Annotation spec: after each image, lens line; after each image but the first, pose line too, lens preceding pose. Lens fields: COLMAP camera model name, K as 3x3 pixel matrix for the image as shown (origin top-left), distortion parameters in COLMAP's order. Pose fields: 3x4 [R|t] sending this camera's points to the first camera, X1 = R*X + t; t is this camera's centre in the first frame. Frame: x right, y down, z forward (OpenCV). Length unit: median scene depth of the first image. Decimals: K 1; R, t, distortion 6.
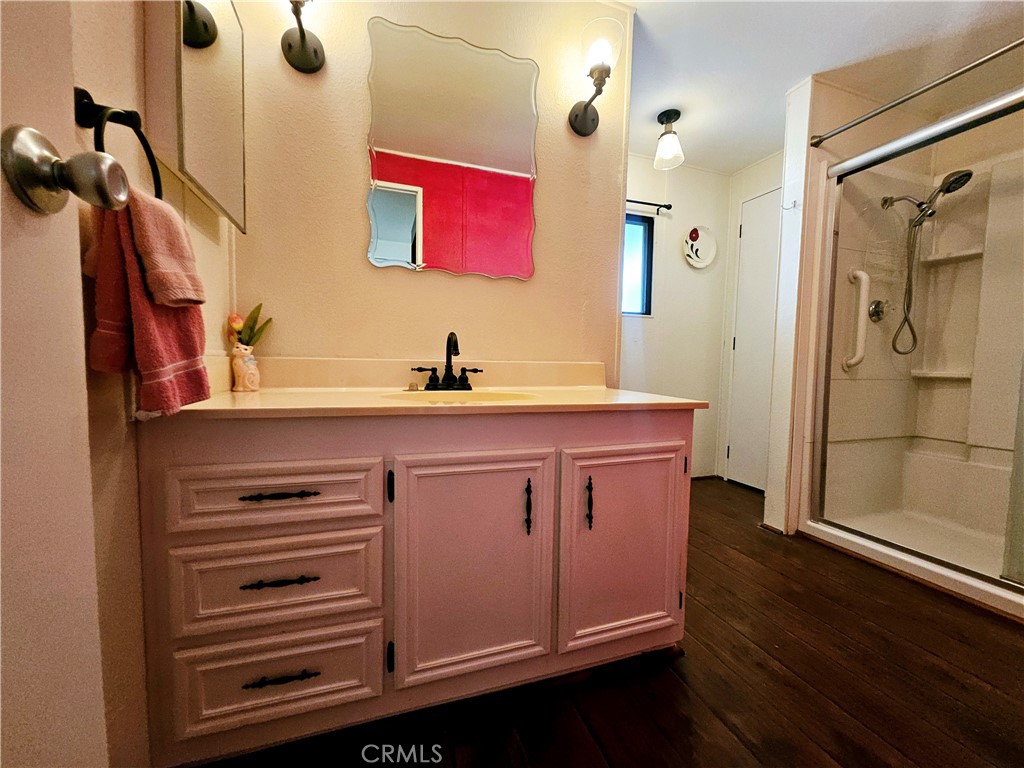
lens RADIAL K [[401.7, 0, 507.8], [0, 401.7, 384.5], [0, 0, 1]] dist [-0.003020, 0.000861]
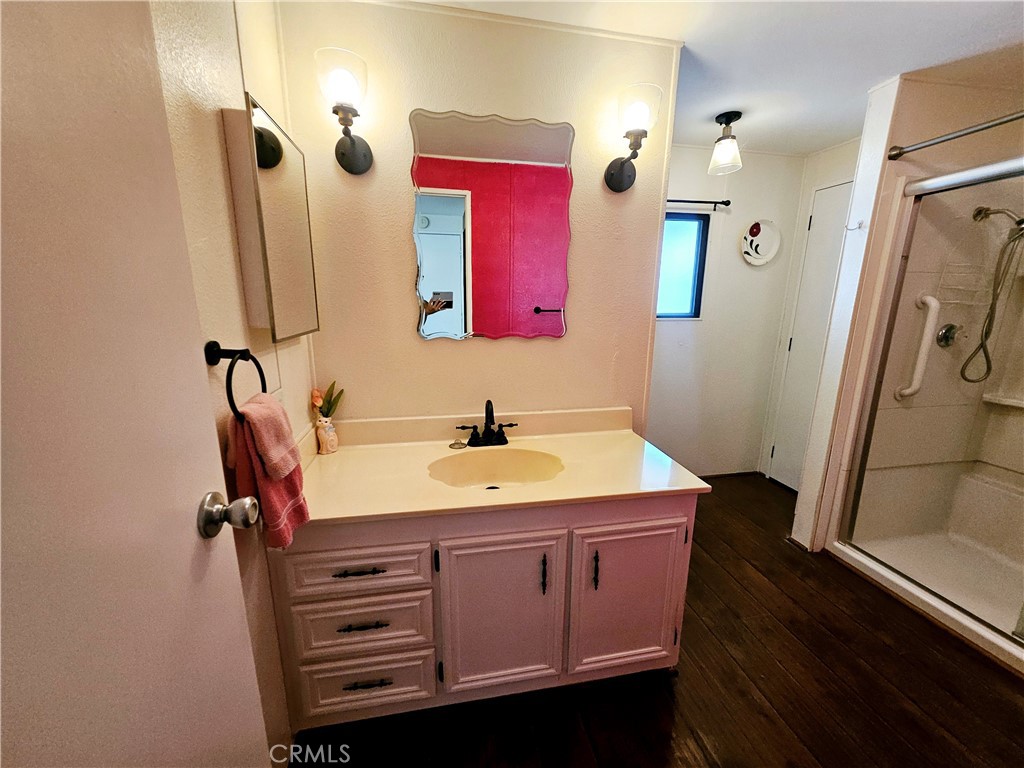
lens RADIAL K [[401.7, 0, 508.8], [0, 401.7, 382.9], [0, 0, 1]] dist [-0.003020, 0.000861]
pose [[0.989669, 0.022013, -0.141670, 0.071157], [0.000223, 0.987905, 0.155058, -0.321872], [0.143370, -0.153487, 0.977695, -0.102920]]
